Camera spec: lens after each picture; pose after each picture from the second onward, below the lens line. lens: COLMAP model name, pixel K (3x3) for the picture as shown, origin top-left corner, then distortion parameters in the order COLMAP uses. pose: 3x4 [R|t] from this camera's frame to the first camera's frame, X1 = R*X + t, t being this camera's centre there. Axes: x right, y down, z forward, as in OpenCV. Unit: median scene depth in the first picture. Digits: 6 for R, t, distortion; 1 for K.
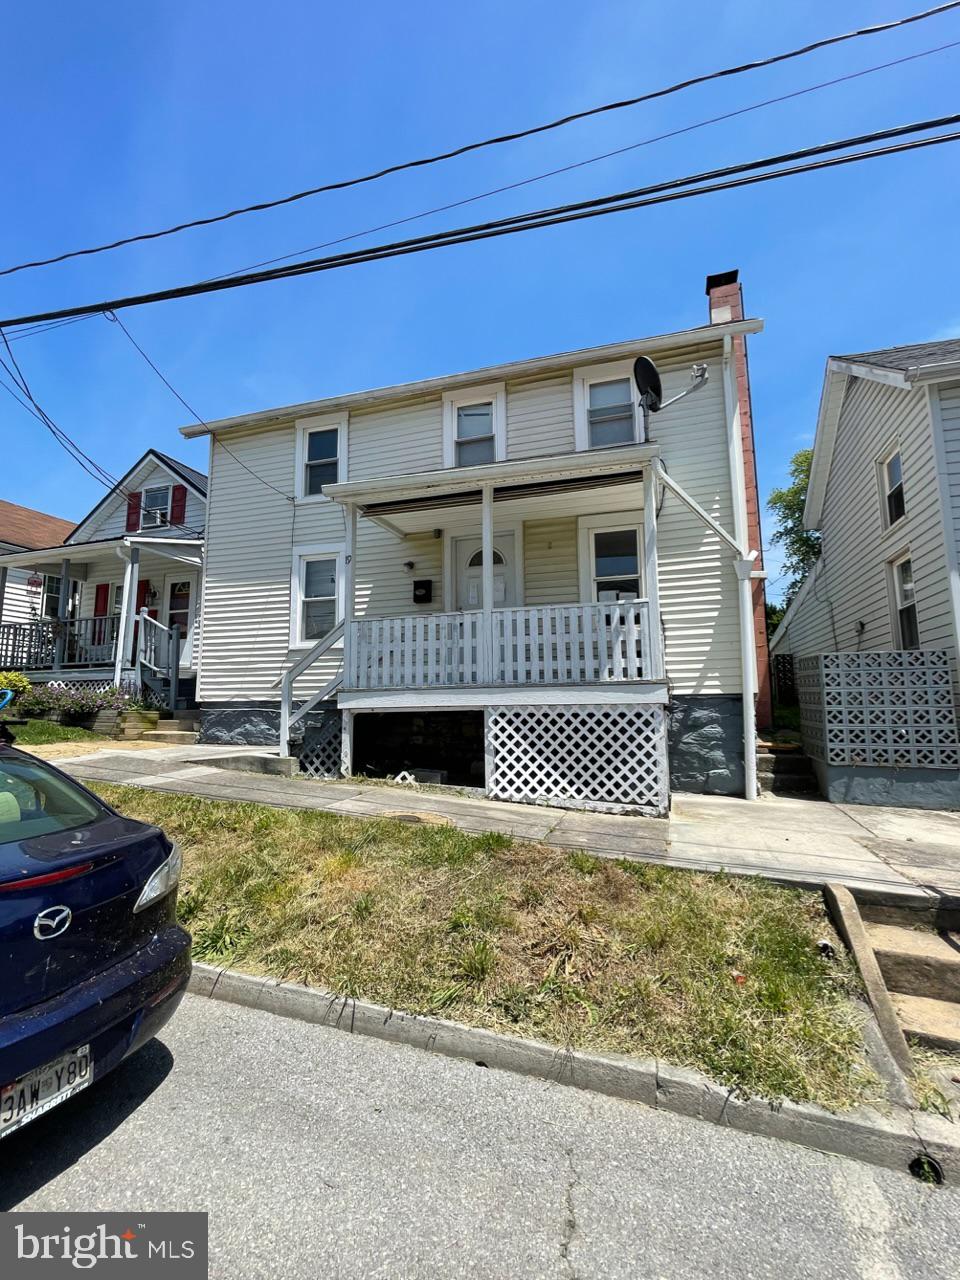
lens RADIAL K [[579.8, 0, 480.0], [0, 579.8, 642.5], [0, 0, 1]] dist [-0.001587, -0.000776]
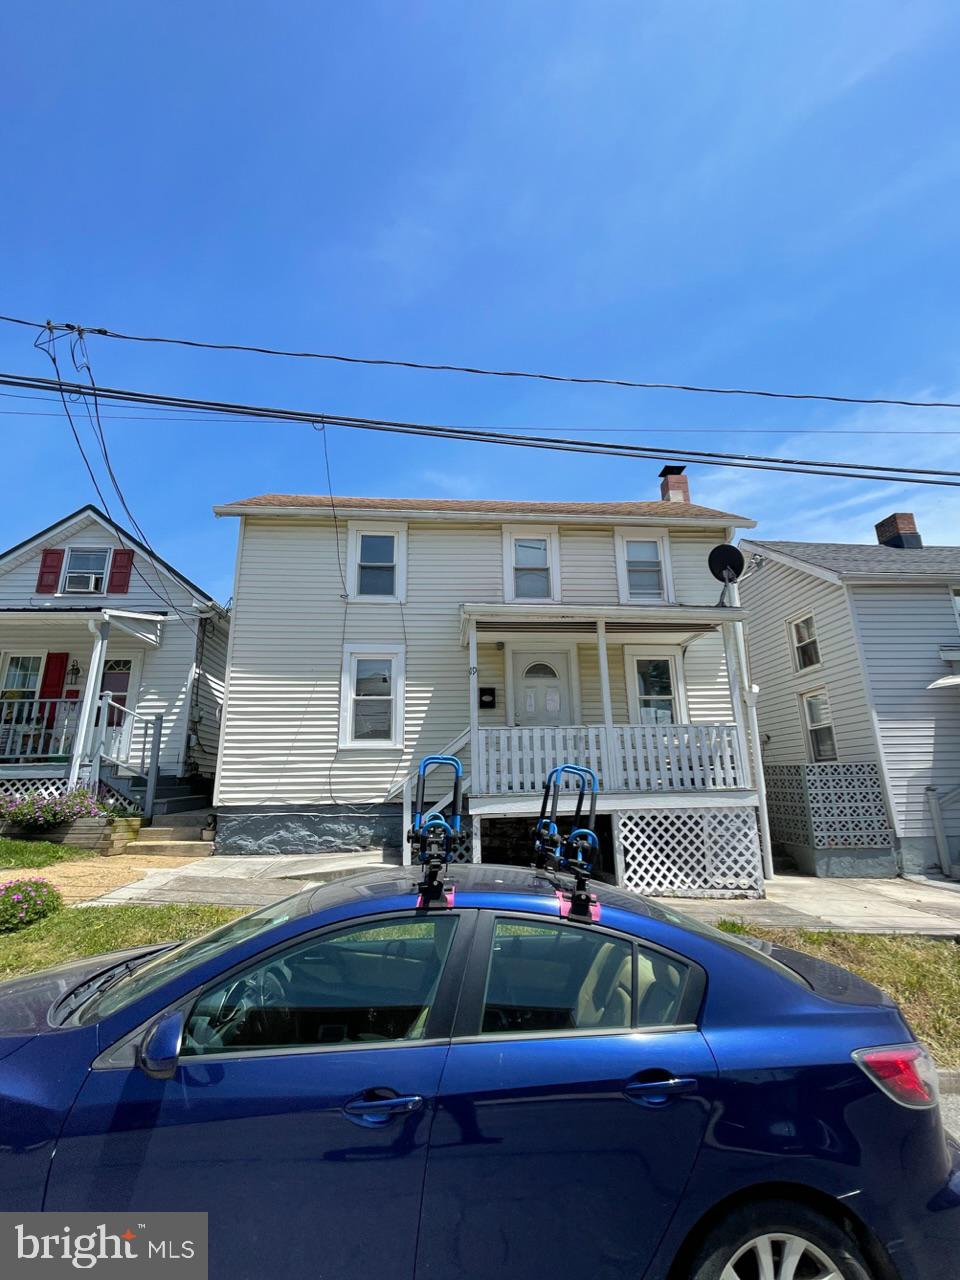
lens RADIAL K [[582.0, 0, 481.0], [0, 582.0, 637.6], [0, 0, 1]] dist [-0.005058, -0.000780]
pose [[0.923267, 0.088768, 0.373763, -0.640542], [-0.032660, 0.987552, -0.153865, -0.039581], [-0.382769, 0.129852, 0.914673, -0.003091]]
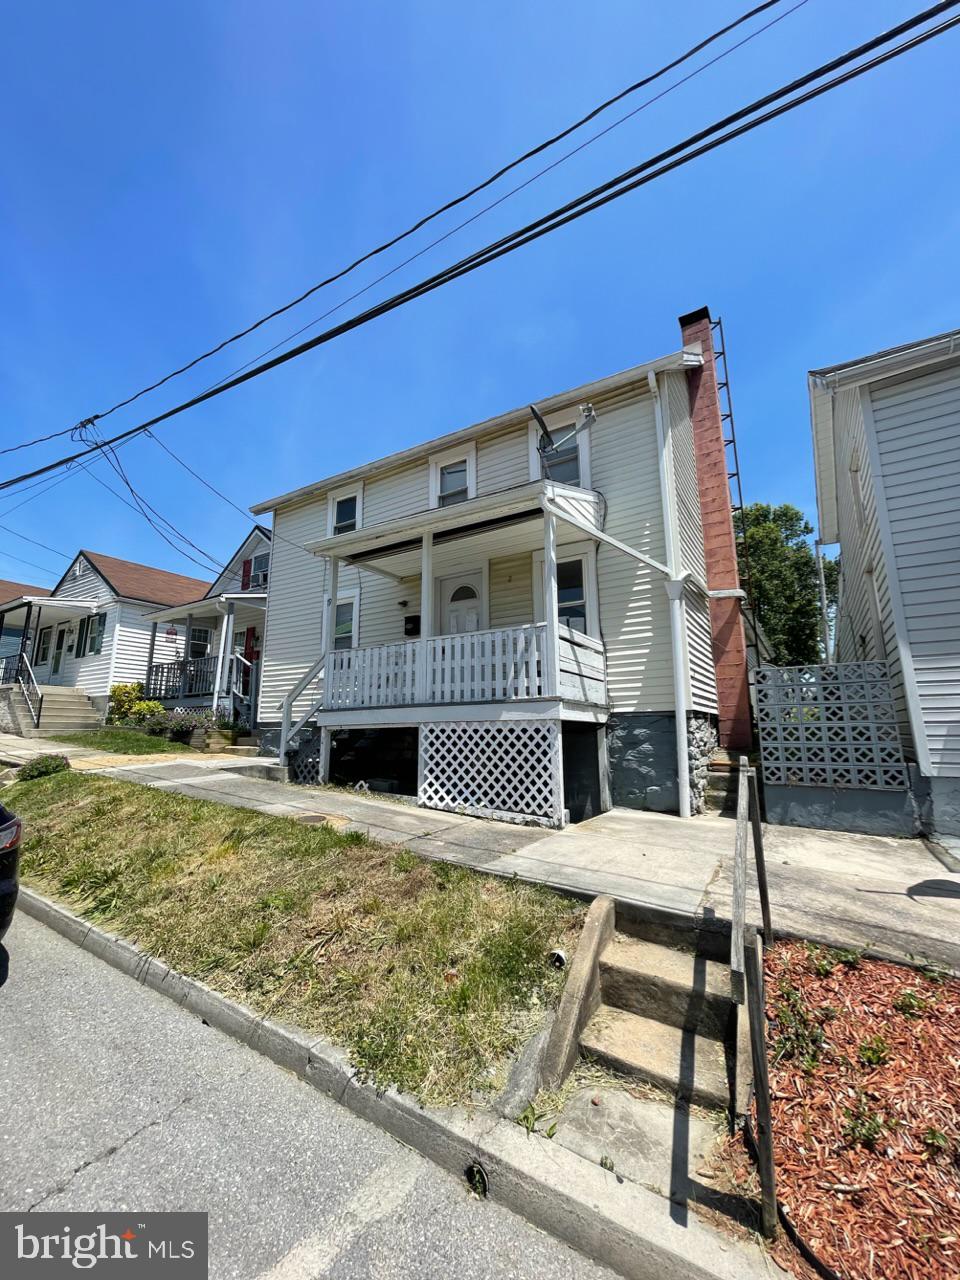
lens RADIAL K [[520.9, 0, 481.8], [0, 520.9, 641.6], [0, 0, 1]] dist [-0.001946, 0.000721]
pose [[0.970613, -0.039704, -0.237347, 0.345051], [0.025375, 0.997683, -0.063124, 0.016082], [0.239303, 0.055246, 0.969372, 0.028300]]
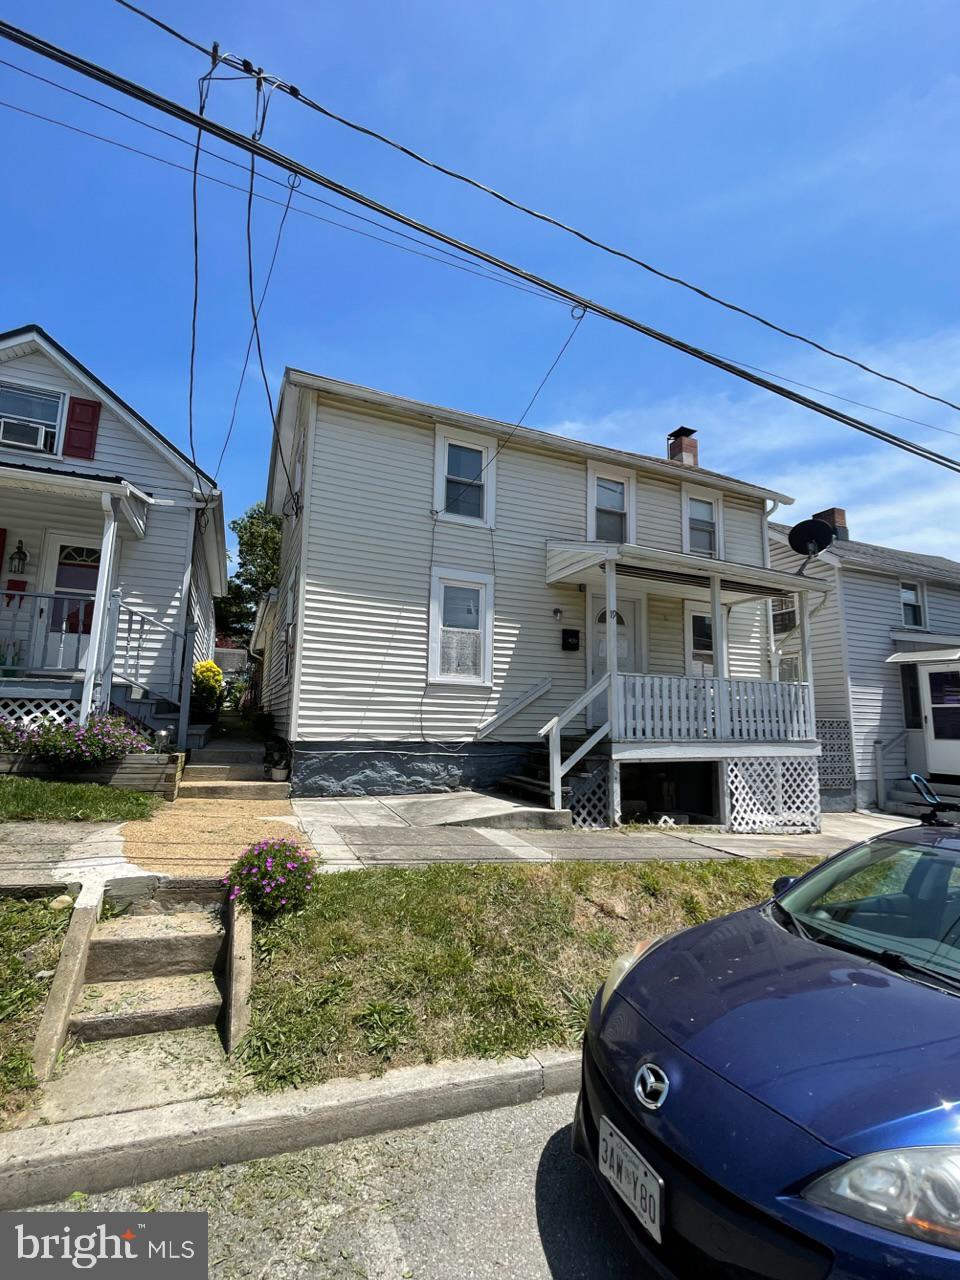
lens RADIAL K [[579.8, 0, 480.0], [0, 579.8, 642.5], [0, 0, 1]] dist [-0.001587, -0.000776]
pose [[0.747905, 0.111724, 0.654337, -1.113659], [-0.101283, 0.993399, -0.053851, -0.012546], [-0.656034, -0.025998, 0.754283, 0.380520]]
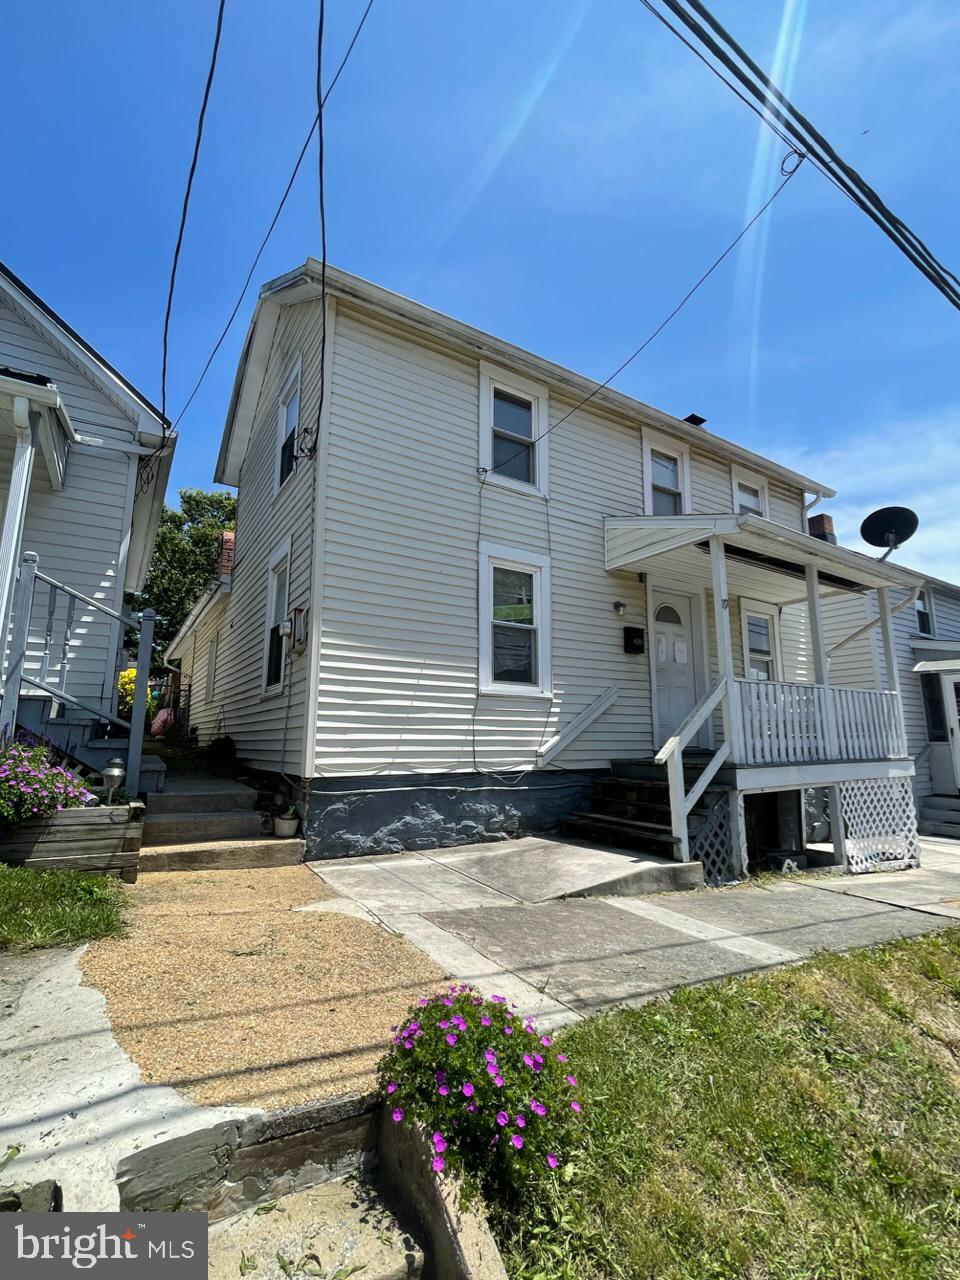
lens RADIAL K [[590.8, 0, 480.0], [0, 590.8, 640.0], [0, 0, 1]] dist [-0.004453, -0.000300]
pose [[0.635371, 0.139759, 0.759454, -1.107018], [-0.095484, 0.990157, -0.102332, 0.026680], [-0.766281, -0.007497, 0.642462, 0.747928]]
